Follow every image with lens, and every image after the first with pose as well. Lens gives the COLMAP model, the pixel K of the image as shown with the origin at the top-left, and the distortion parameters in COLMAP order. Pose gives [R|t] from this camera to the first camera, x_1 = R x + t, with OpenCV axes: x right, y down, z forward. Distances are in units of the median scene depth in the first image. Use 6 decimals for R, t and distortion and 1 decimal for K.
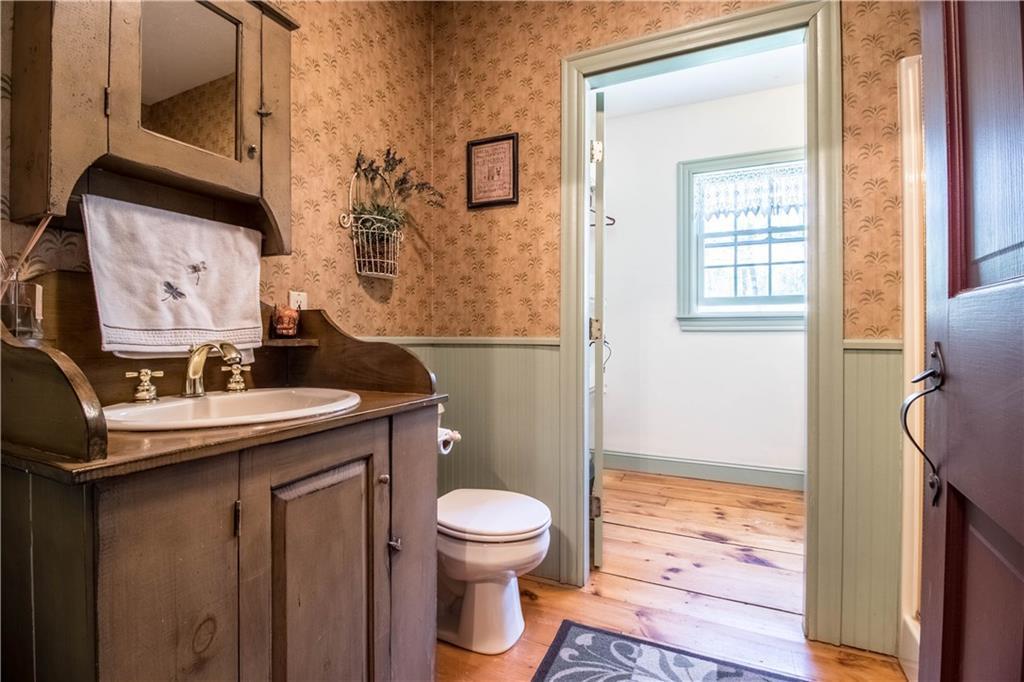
lens RADIAL K [[473.6, 0, 505.0], [0, 473.6, 336.0], [0, 0, 1]] dist [-0.014386, -0.001503]
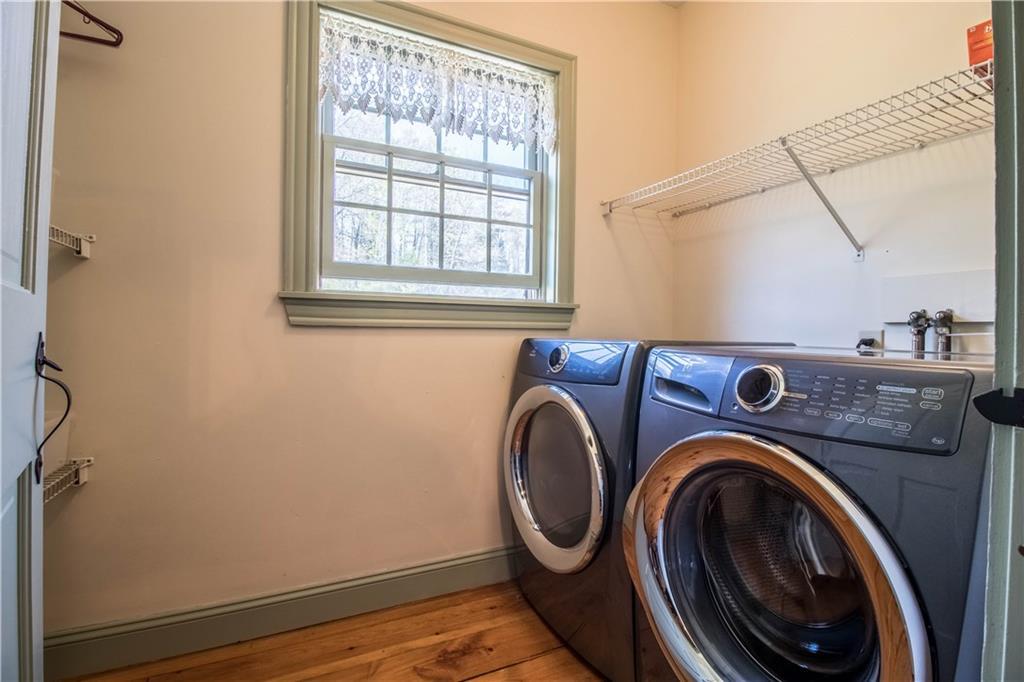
lens RADIAL K [[473.6, 0, 505.6], [0, 473.6, 332.9], [0, 0, 1]] dist [-0.014386, -0.001503]
pose [[0.651085, 0.004488, 0.758991, 0.156765], [-0.009780, 0.999949, 0.002477, -0.006442], [-0.758942, -0.009036, 0.651096, 0.532764]]
